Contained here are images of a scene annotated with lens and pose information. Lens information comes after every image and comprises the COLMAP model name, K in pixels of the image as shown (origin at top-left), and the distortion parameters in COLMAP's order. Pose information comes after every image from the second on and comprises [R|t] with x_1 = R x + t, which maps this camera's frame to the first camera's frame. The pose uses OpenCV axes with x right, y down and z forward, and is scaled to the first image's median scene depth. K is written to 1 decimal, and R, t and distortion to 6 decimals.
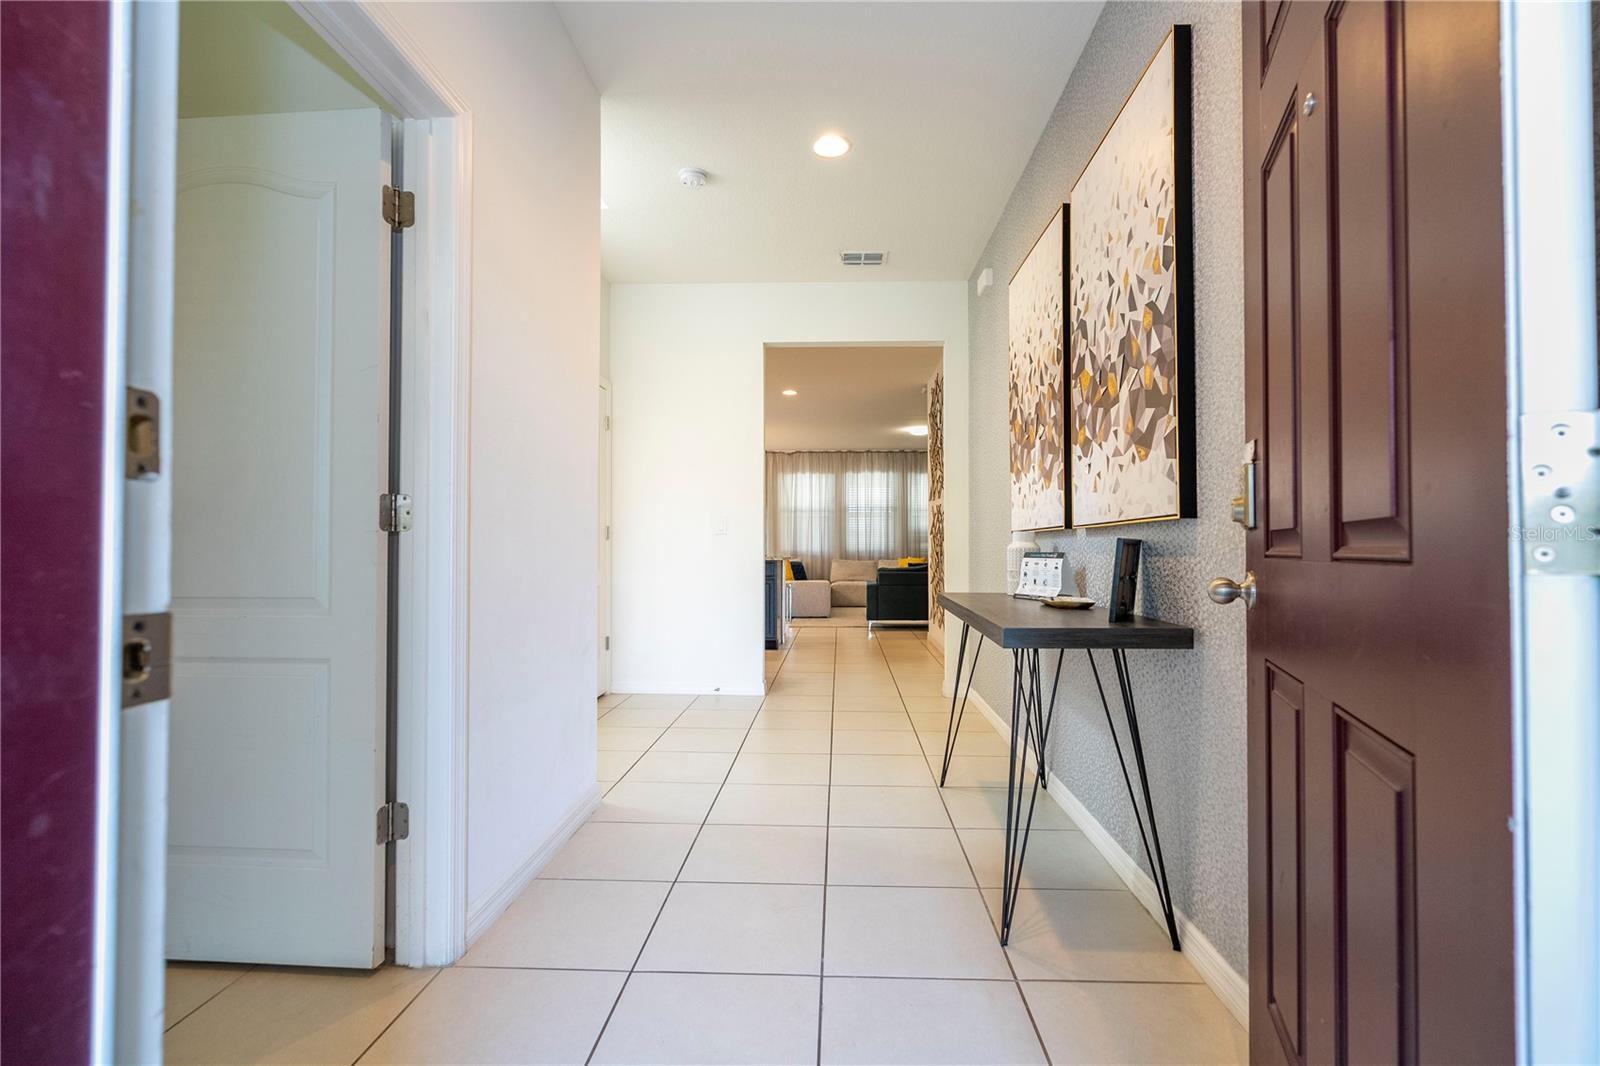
lens RADIAL K [[723.4, 0, 797.5], [0, 723.4, 537.7], [0, 0, 1]] dist [-0.002552, 0.000779]
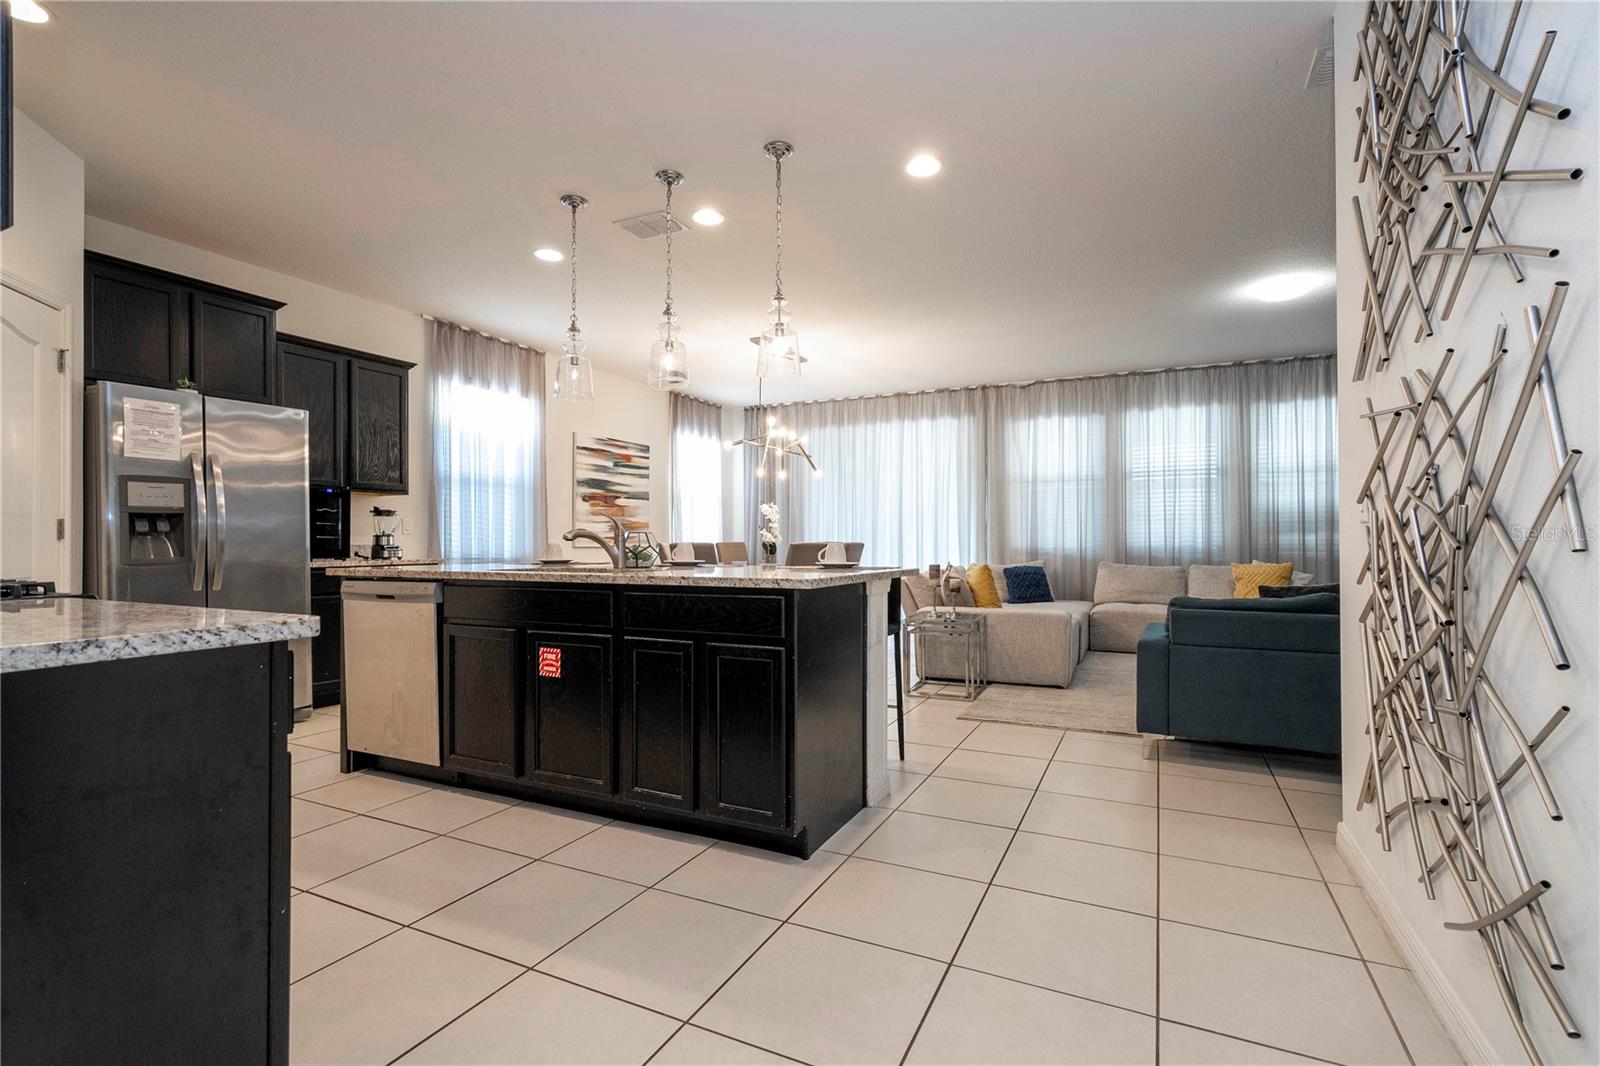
lens RADIAL K [[723.4, 0, 814.3], [0, 723.4, 534.5], [0, 0, 1]] dist [-0.002552, 0.000779]
pose [[0.925672, -0.004482, -0.378302, 0.055163], [0.006960, 0.999962, 0.005183, 0.002571], [0.378264, -0.007431, 0.925668, 0.382073]]
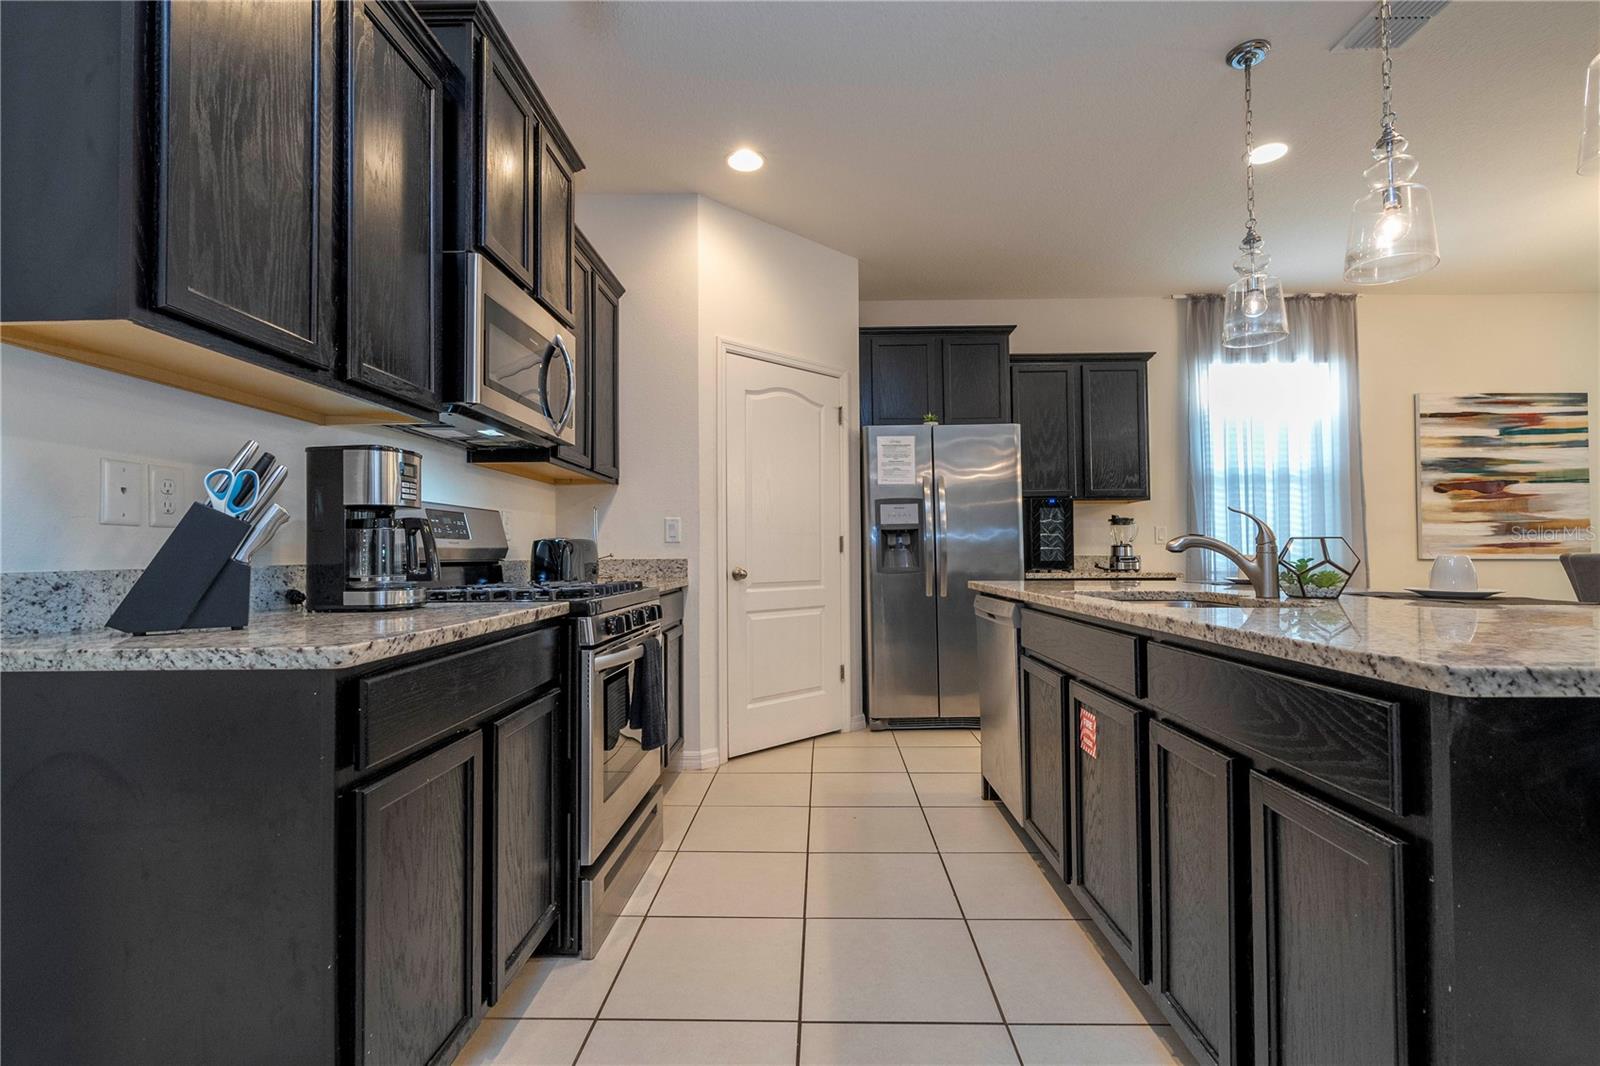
lens RADIAL K [[723.4, 0, 804.4], [0, 723.4, 537.7], [0, 0, 1]] dist [-0.002552, 0.000779]
pose [[0.045469, -0.021619, -0.998732, 0.015326], [0.021001, 0.999566, -0.020681, 0.006850], [0.998745, -0.020034, 0.045903, 0.802532]]
